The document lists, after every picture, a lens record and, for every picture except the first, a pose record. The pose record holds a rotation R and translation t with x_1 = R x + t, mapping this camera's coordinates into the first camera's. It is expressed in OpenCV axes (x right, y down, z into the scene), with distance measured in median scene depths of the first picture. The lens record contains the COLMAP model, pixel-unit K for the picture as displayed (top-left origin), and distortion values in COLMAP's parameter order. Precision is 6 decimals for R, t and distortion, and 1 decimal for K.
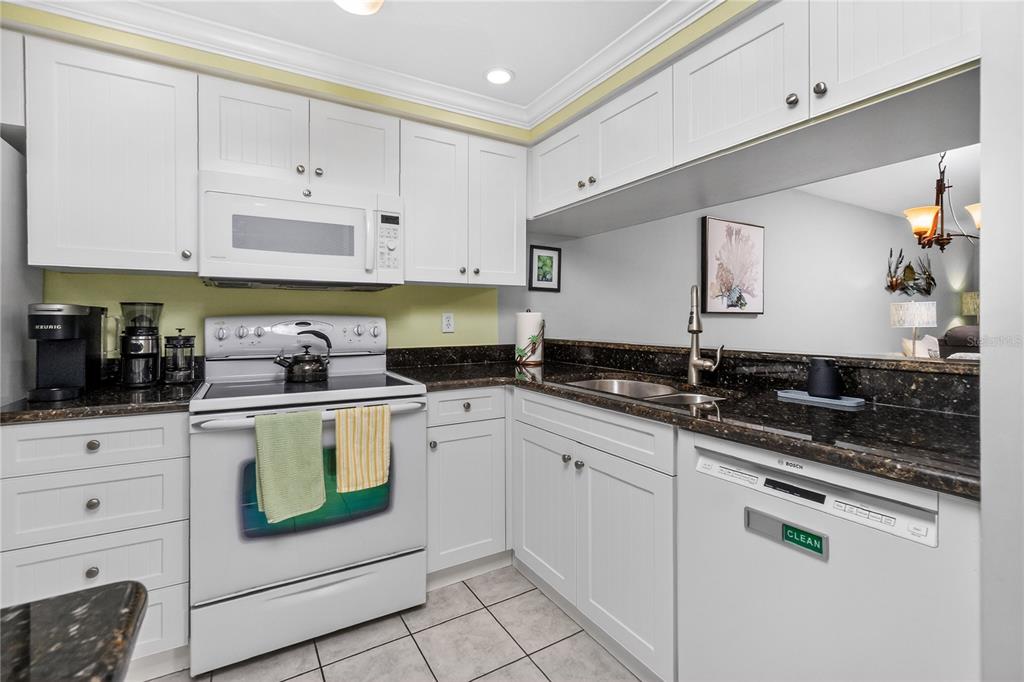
lens RADIAL K [[452.0, 0, 508.3], [0, 452.0, 322.1], [0, 0, 1]] dist [0.000011, 0.000340]
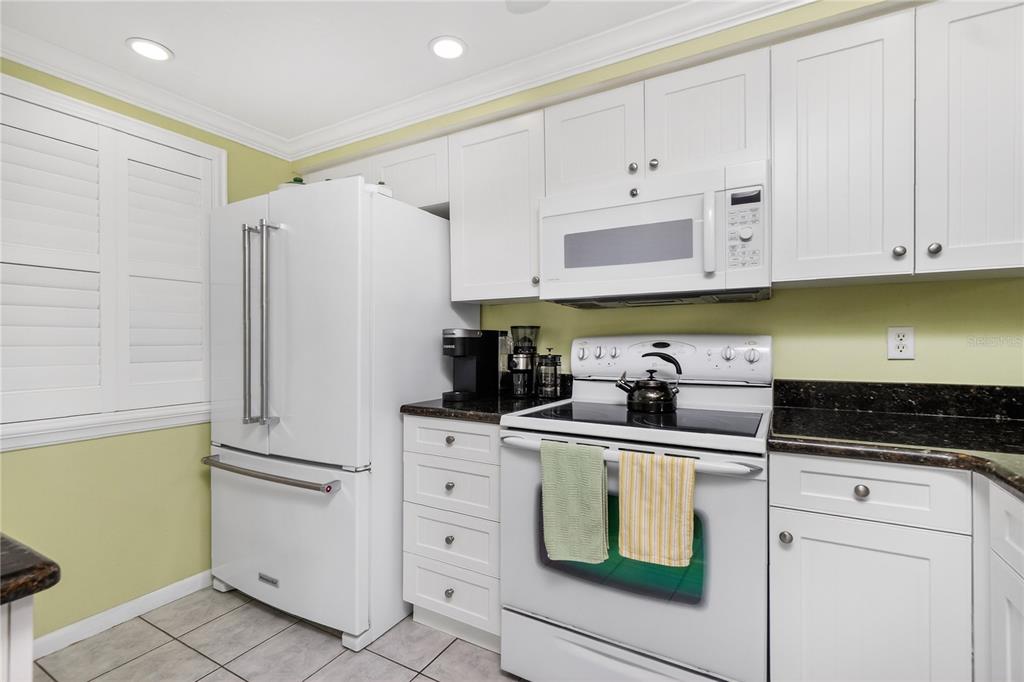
lens RADIAL K [[459.0, 0, 509.7], [0, 459.0, 345.7], [0, 0, 1]] dist [-0.000787, 0.000090]
pose [[0.501014, 0.006322, -0.865416, 0.195141], [0.000829, 0.999969, 0.007784, -0.001123], [0.865439, -0.004618, 0.500994, 0.355576]]
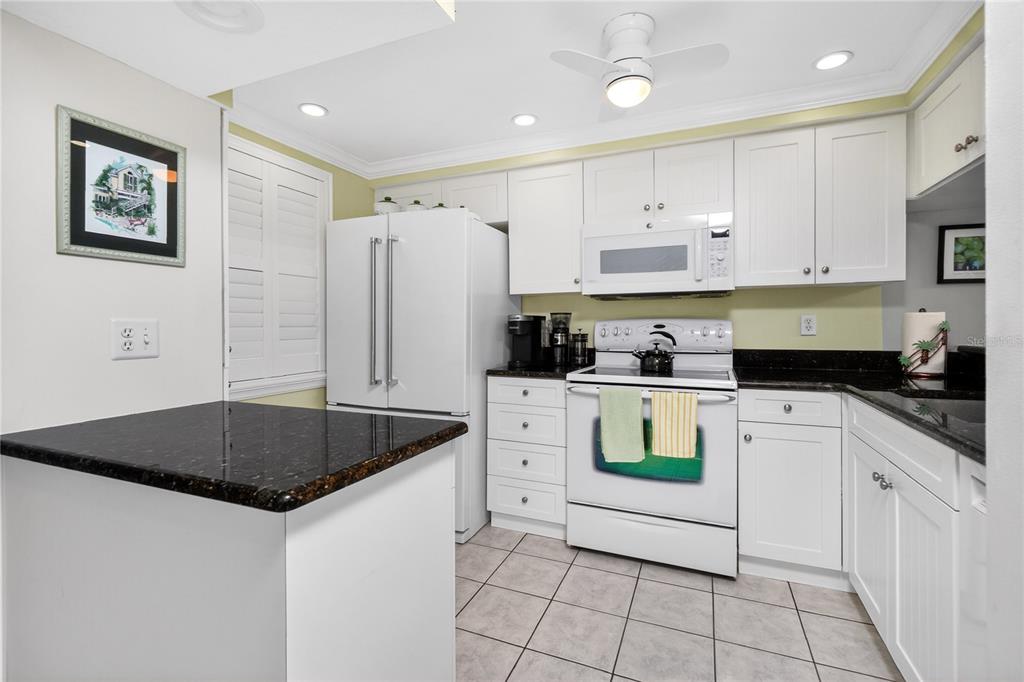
lens RADIAL K [[452.2, 0, 527.3], [0, 452.2, 327.1], [0, 0, 1]] dist [0.000838, 0.000223]
pose [[0.621202, 0.002627, -0.783646, 0.359226], [0.001144, 0.999990, 0.004259, 0.001357], [0.783650, -0.003542, 0.621193, -0.085445]]
